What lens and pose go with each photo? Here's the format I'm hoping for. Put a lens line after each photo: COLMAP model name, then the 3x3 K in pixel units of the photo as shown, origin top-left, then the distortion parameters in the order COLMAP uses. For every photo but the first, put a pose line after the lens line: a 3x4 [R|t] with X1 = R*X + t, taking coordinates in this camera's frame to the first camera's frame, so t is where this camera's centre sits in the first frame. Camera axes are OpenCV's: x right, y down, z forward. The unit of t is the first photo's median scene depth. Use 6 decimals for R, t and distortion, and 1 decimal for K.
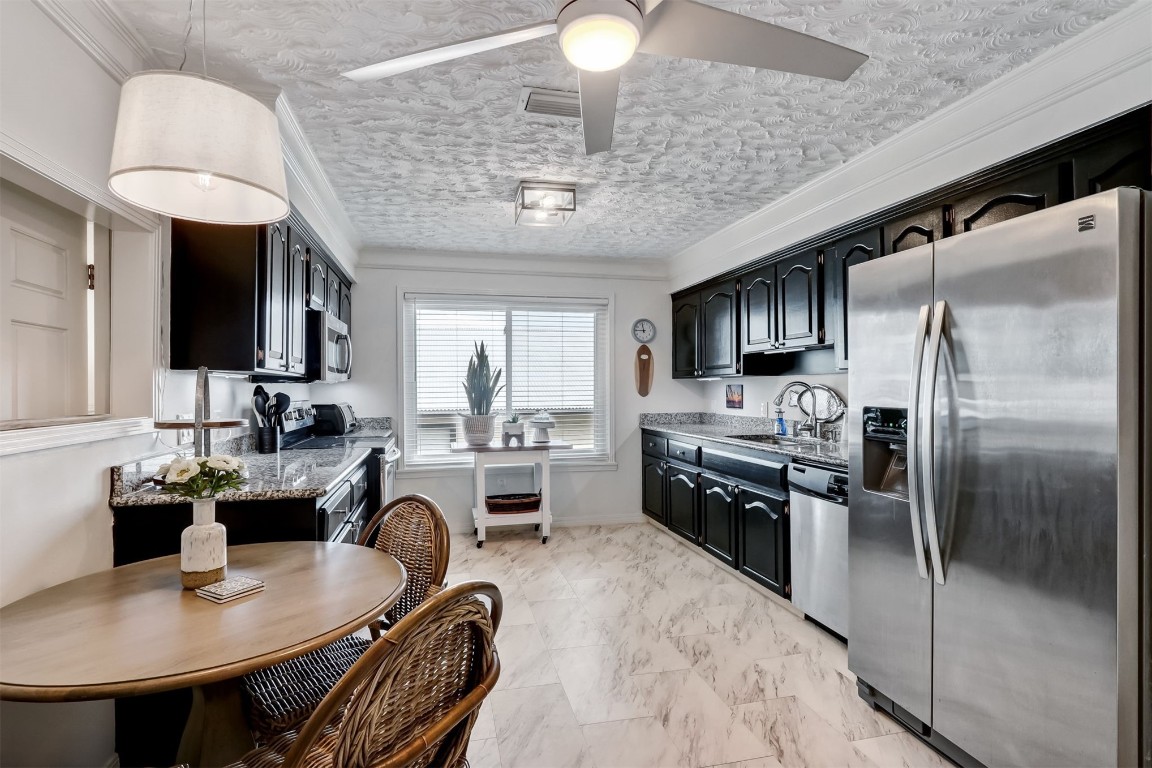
lens RADIAL K [[536.4, 0, 568.8], [0, 536.4, 385.2], [0, 0, 1]] dist [0.001423, 0.000420]
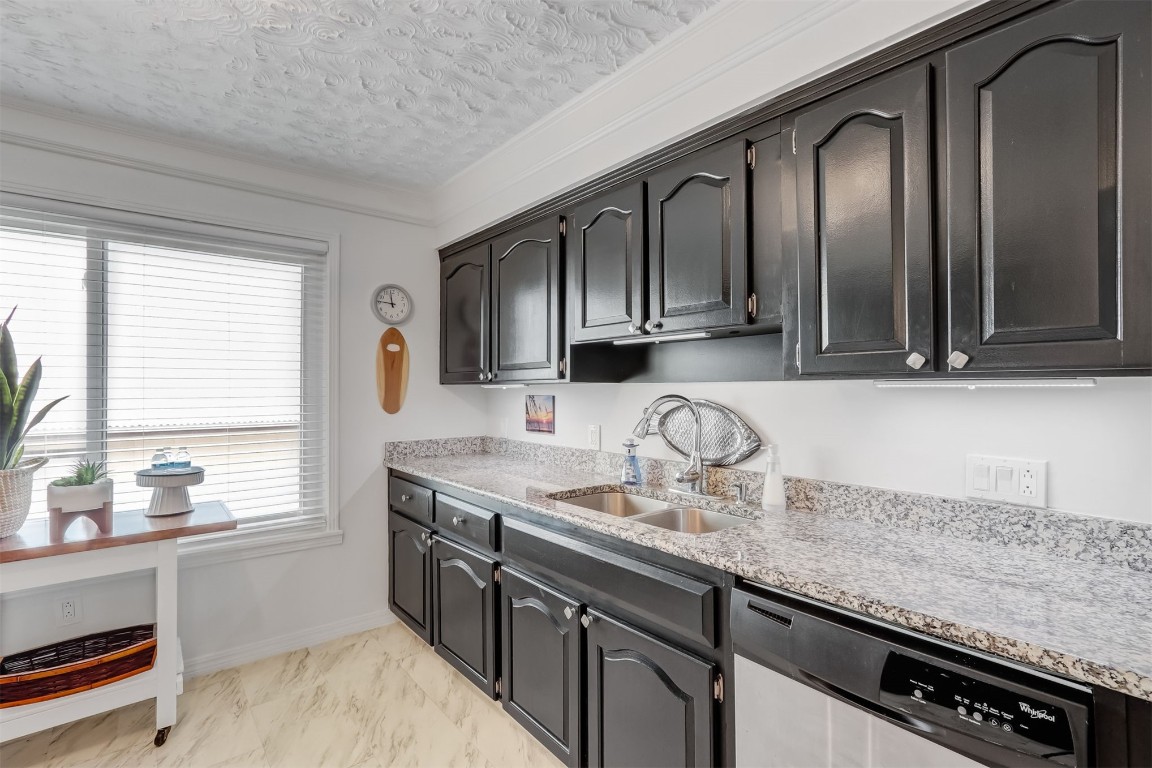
lens RADIAL K [[536.4, 0, 568.8], [0, 536.4, 385.2], [0, 0, 1]] dist [0.001423, 0.000420]
pose [[0.901231, 0.005293, 0.433308, 0.066829], [-0.004398, 0.999986, -0.003067, -0.011598], [-0.433318, 0.000859, 0.901241, 0.431957]]
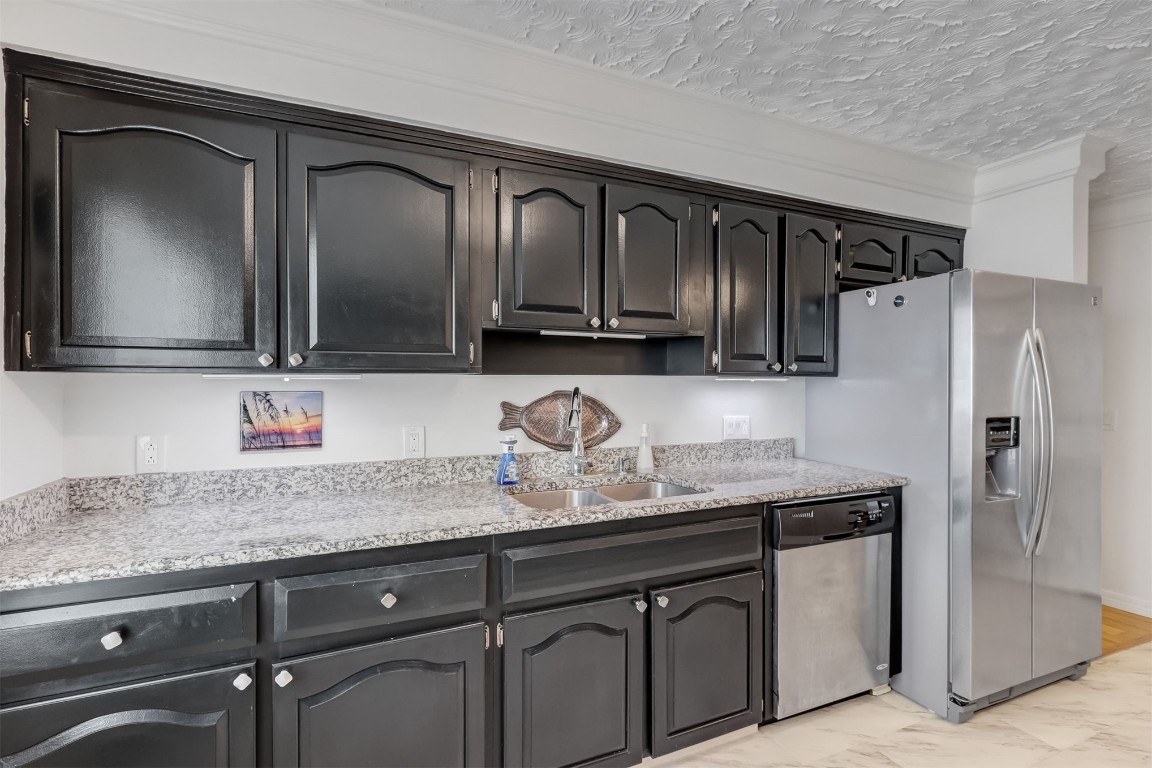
lens RADIAL K [[505.0, 0, 576.0], [0, 505.0, 384.0], [0, 0, 1]] dist [-0.000870, -0.000040]
pose [[-0.167504, 0.005291, 0.985857, -0.110558], [-0.003174, 0.999978, -0.005906, -0.005291], [-0.985866, -0.004119, -0.167484, 0.885101]]
